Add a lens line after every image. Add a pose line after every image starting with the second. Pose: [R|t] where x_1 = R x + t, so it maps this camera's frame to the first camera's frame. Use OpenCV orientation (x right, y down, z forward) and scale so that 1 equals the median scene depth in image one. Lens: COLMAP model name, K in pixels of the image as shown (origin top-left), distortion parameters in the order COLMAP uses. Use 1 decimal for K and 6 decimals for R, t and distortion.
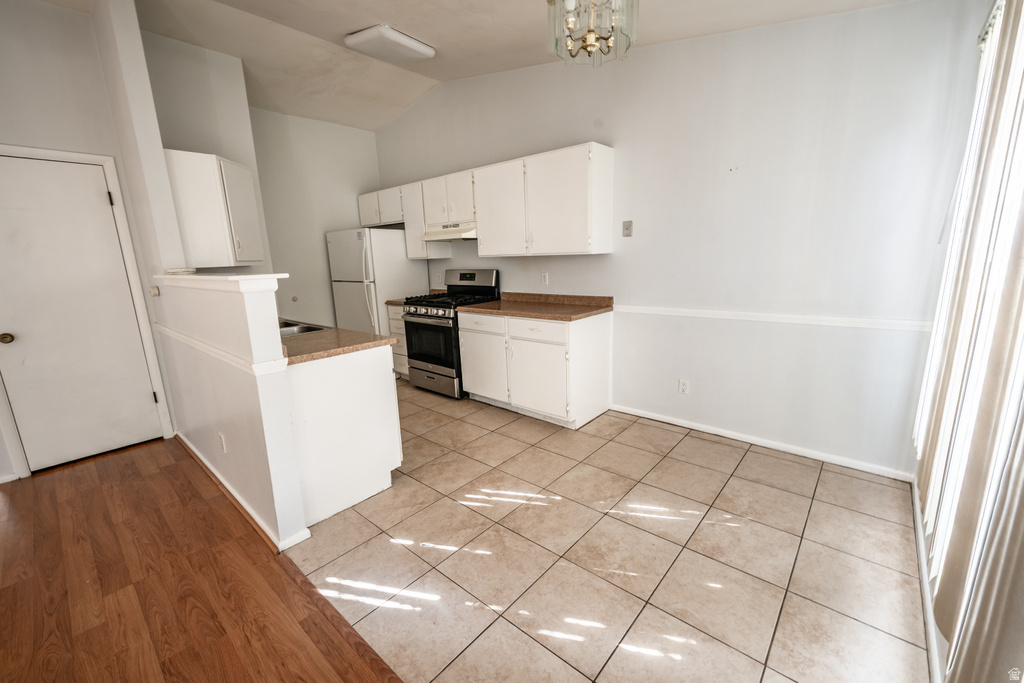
lens RADIAL K [[416.2, 0, 515.3], [0, 416.2, 342.2], [0, 0, 1]] dist [0.001309, 0.000011]
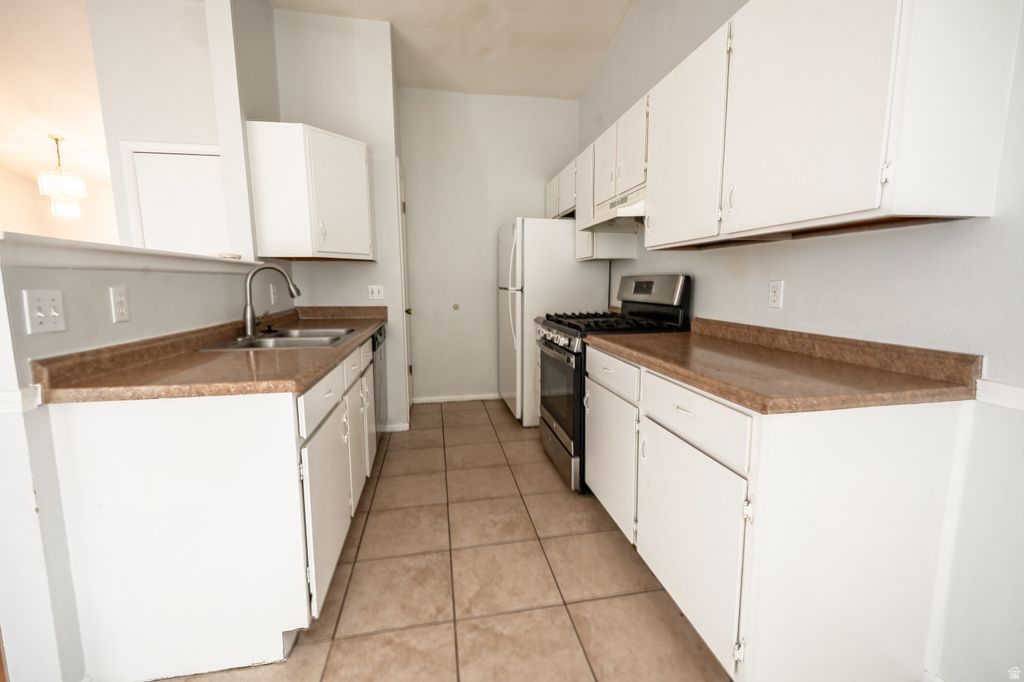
lens RADIAL K [[425.6, 0, 513.7], [0, 425.6, 338.6], [0, 0, 1]] dist [-0.002233, -0.000313]
pose [[0.780955, 0.111798, -0.614500, 0.159218], [-0.148442, 0.988883, -0.008742, -0.068517], [0.606691, 0.098044, 0.788868, 0.546759]]
